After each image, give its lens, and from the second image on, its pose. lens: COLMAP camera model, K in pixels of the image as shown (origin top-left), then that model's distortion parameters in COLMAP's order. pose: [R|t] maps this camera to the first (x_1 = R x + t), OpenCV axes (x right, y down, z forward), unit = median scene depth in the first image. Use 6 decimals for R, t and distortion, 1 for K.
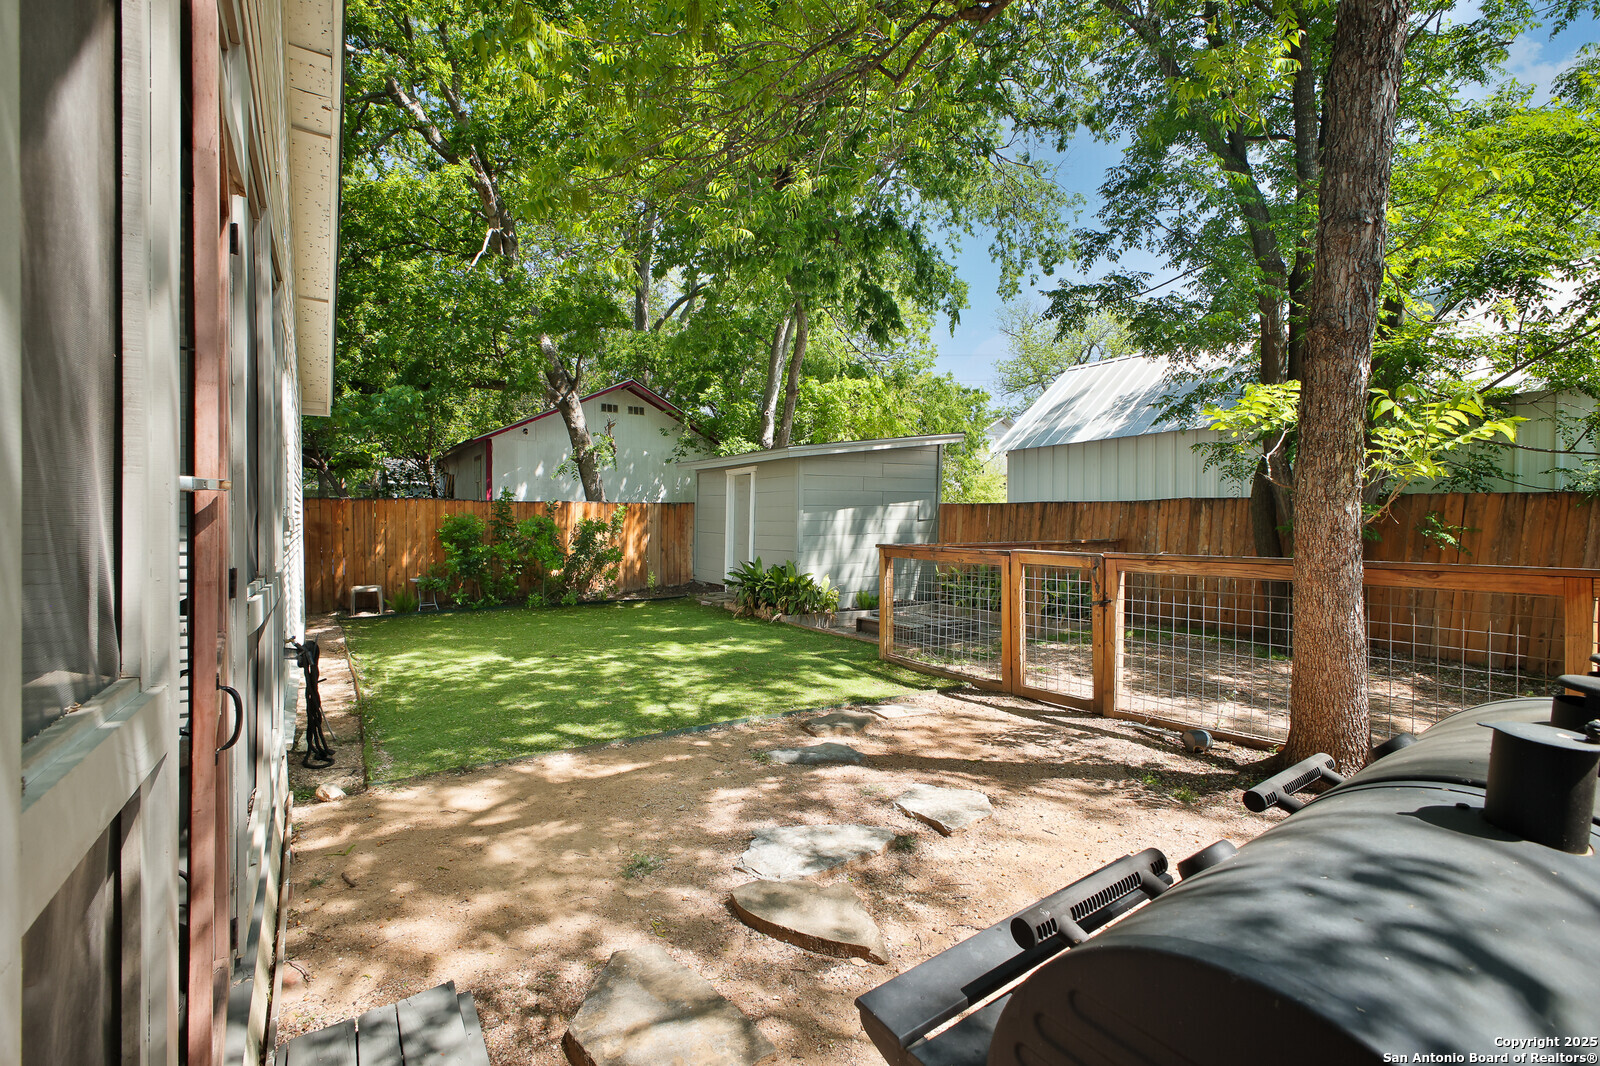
lens RADIAL K [[703.4, 0, 792.4], [0, 703.4, 539.3], [0, 0, 1]] dist [-0.002356, -0.000719]
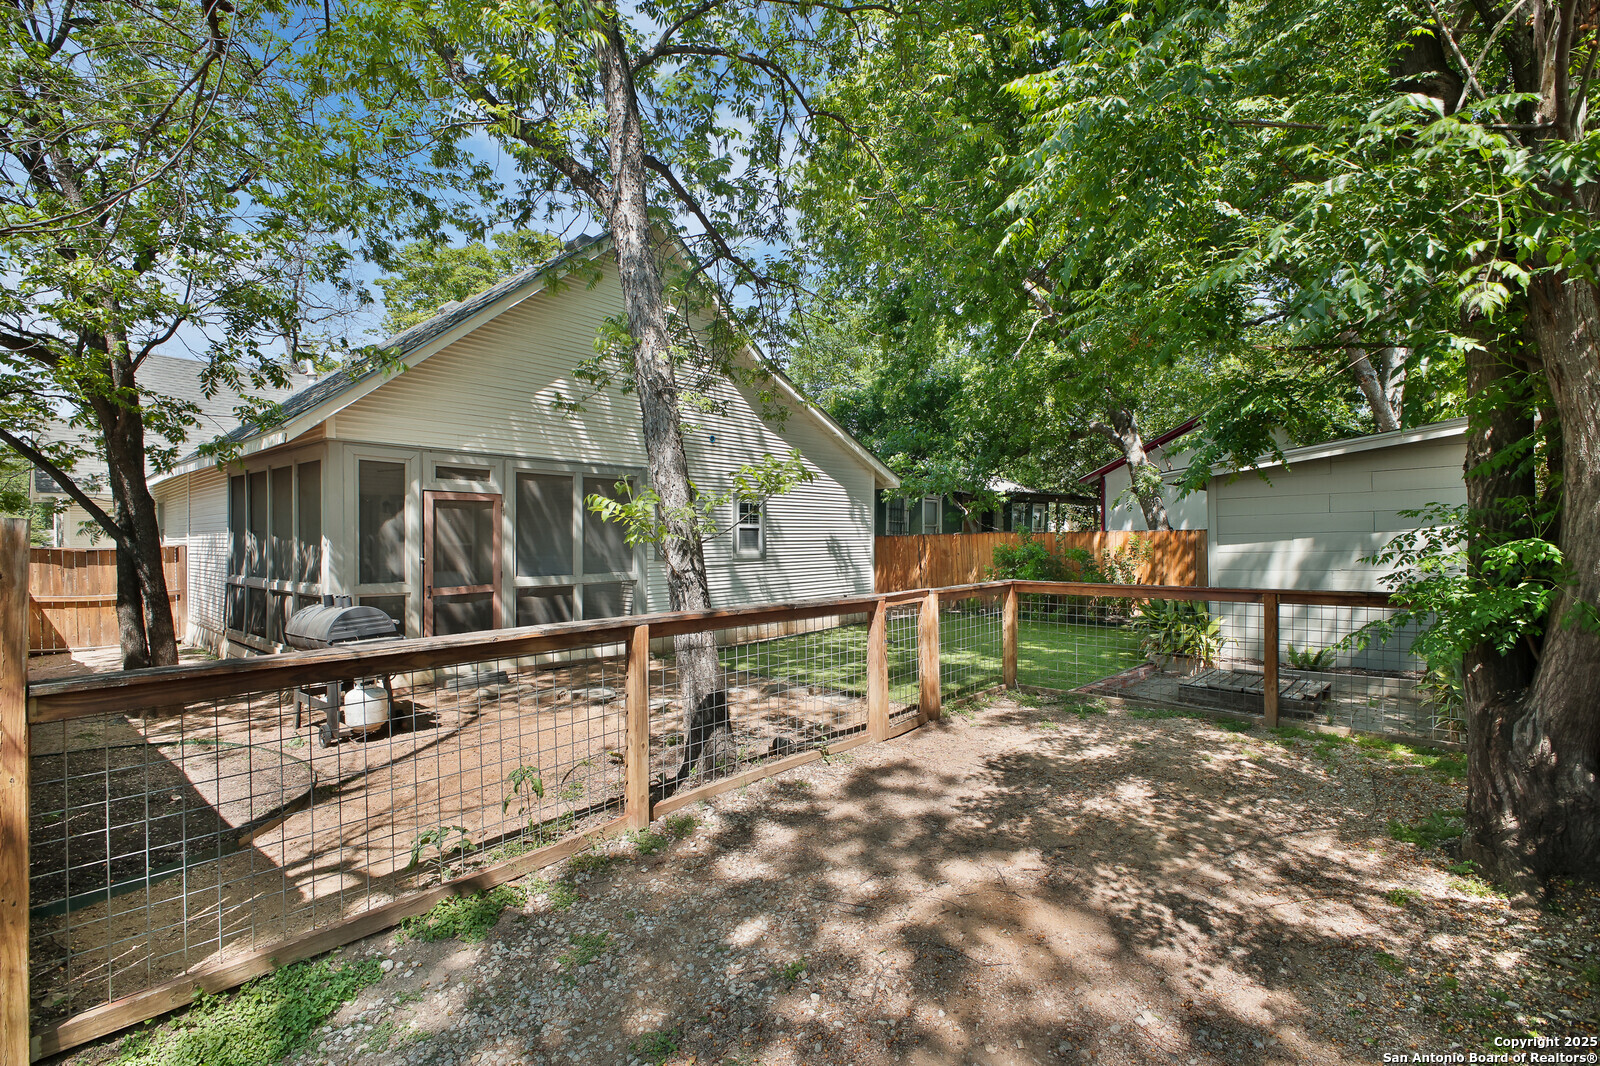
lens RADIAL K [[703.4, 0, 786.5], [0, 703.4, 544.2], [0, 0, 1]] dist [-0.002356, -0.000719]
pose [[0.259125, 0.004489, -0.965833, 1.710087], [-0.016080, 0.999871, 0.000333, -0.071313], [0.965710, 0.015444, 0.259164, 0.650764]]
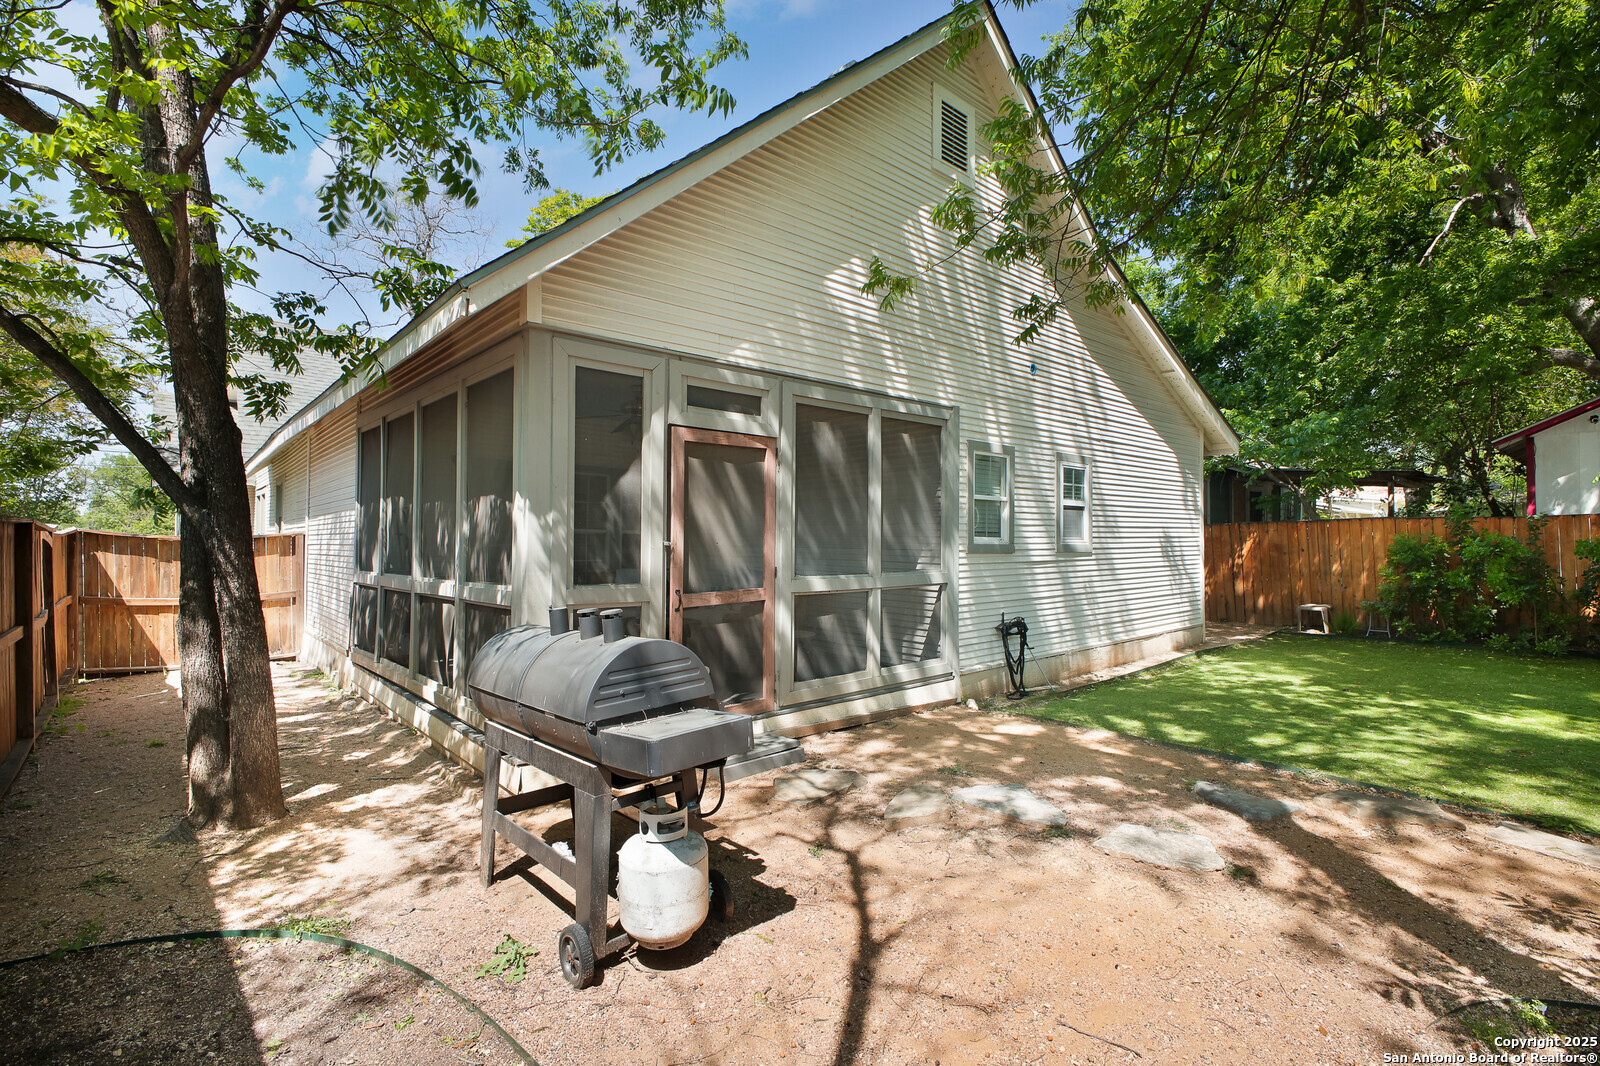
lens RADIAL K [[725.9, 0, 796.6], [0, 725.9, 525.7], [0, 0, 1]] dist [0.004875, -0.001571]
pose [[0.142853, -0.023374, -0.989468, 0.811912], [-0.015888, 0.999538, -0.025906, -0.018287], [0.989616, 0.019421, 0.142416, 0.245887]]
